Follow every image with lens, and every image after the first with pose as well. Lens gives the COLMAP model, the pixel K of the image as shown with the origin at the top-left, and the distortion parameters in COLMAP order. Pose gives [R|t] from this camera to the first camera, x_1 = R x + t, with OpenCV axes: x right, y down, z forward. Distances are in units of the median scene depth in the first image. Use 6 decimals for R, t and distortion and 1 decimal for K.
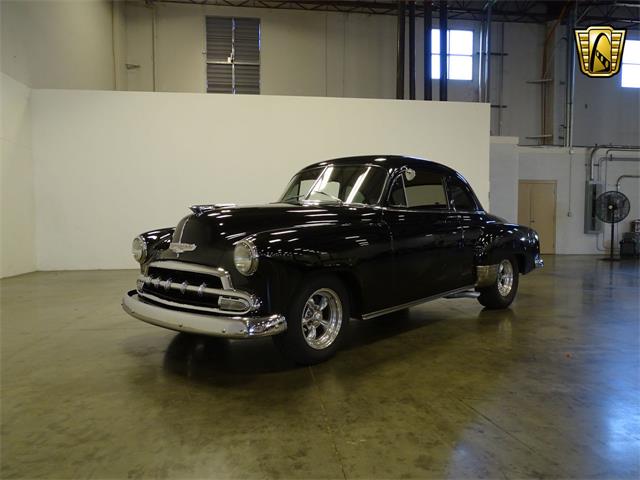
lens RADIAL K [[492.6, 0, 321.5], [0, 492.6, 243.0], [0, 0, 1]] dist [0.023100, -0.002035]
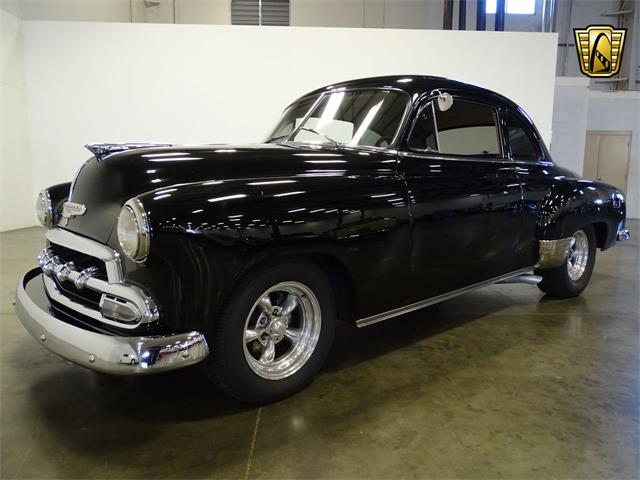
lens RADIAL K [[492.6, 0, 321.5], [0, 492.6, 243.0], [0, 0, 1]] dist [0.023100, -0.002035]
pose [[0.996061, 0.023684, -0.085445, 0.064125], [-0.016112, 0.995969, 0.088239, -0.006111], [0.087190, -0.086515, 0.992428, 0.266870]]
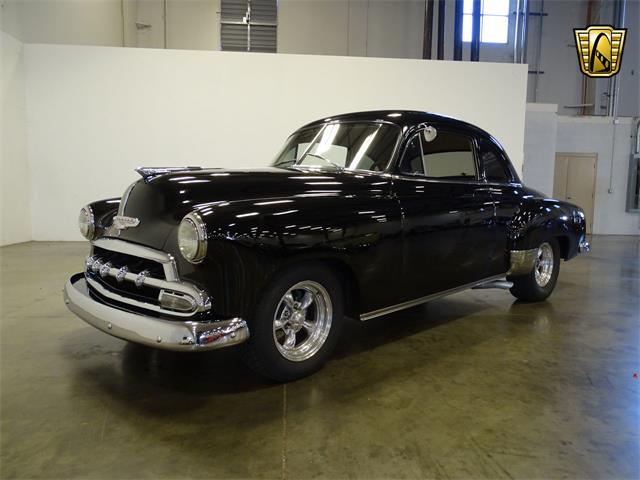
lens RADIAL K [[492.6, 0, 321.5], [0, 492.6, 243.0], [0, 0, 1]] dist [0.023100, -0.002035]
pose [[0.998705, 0.020965, -0.046363, 0.040065], [-0.018485, 0.998409, 0.053279, -0.003498], [0.047406, -0.052353, 0.997503, 0.169919]]
